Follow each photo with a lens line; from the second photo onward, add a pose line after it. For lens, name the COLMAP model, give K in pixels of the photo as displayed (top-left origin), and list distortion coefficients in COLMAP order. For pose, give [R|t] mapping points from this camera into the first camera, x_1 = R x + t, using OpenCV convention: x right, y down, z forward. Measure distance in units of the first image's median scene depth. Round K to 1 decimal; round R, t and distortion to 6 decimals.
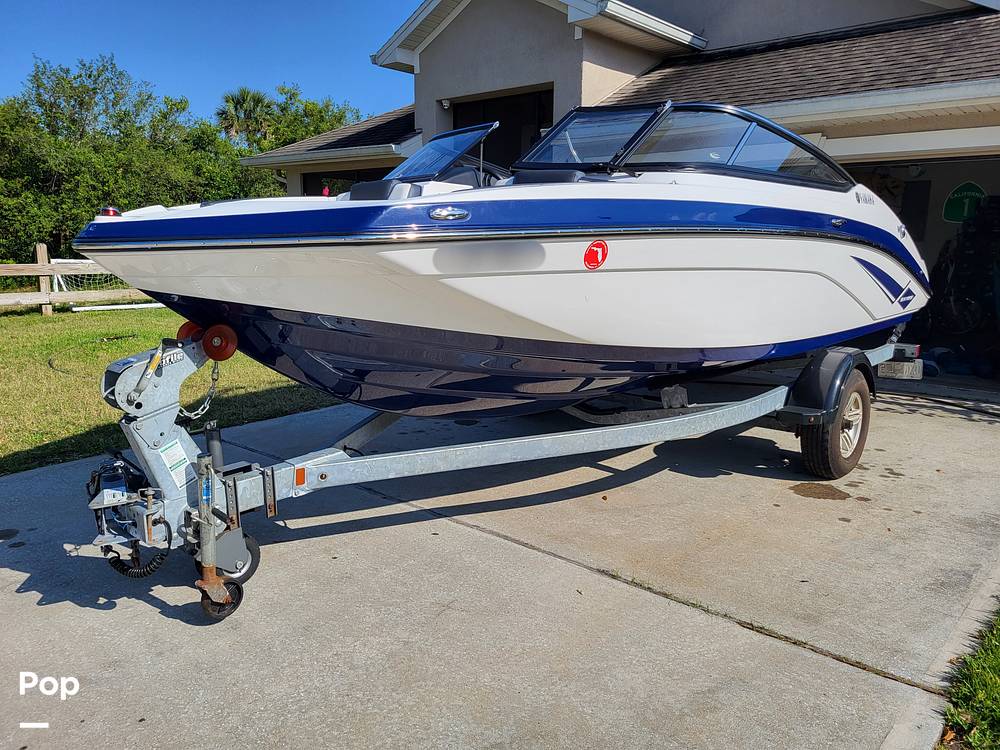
lens RADIAL K [[767.5, 0, 500.0], [0, 767.5, 375.0], [0, 0, 1]] dist [0.041484, -0.037672]
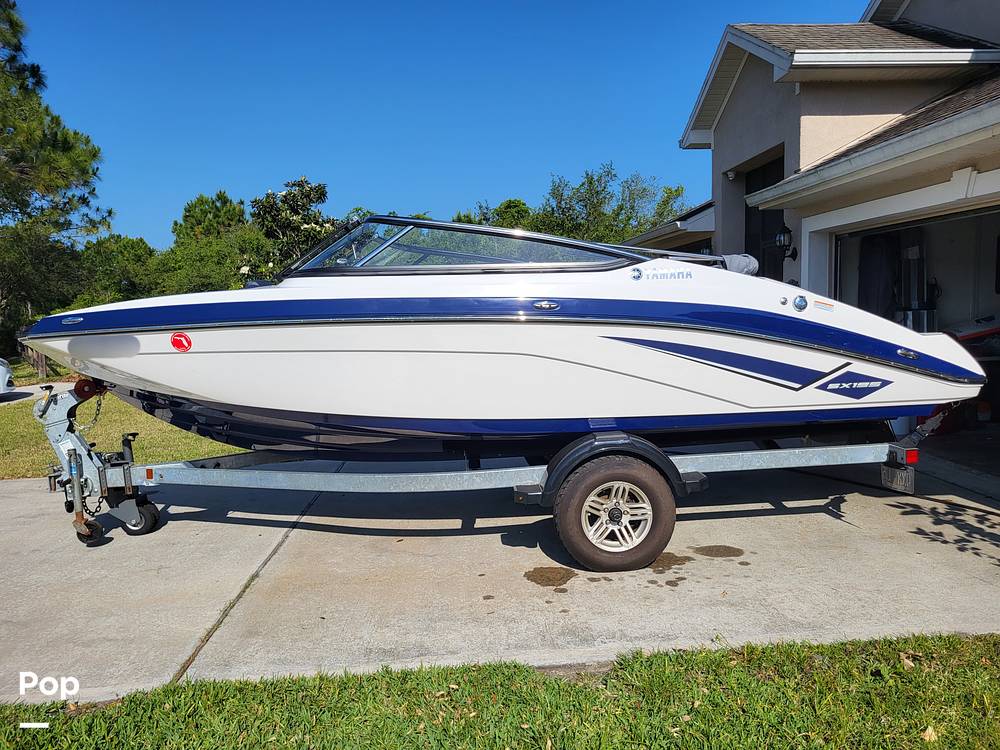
lens RADIAL K [[767.5, 0, 500.0], [0, 767.5, 375.0], [0, 0, 1]] dist [0.041484, -0.037672]
pose [[0.709585, 0.033765, -0.703811, 1.020776], [-0.089826, 0.995036, -0.042827, -0.053215], [0.698871, 0.093610, 0.709095, 0.238686]]
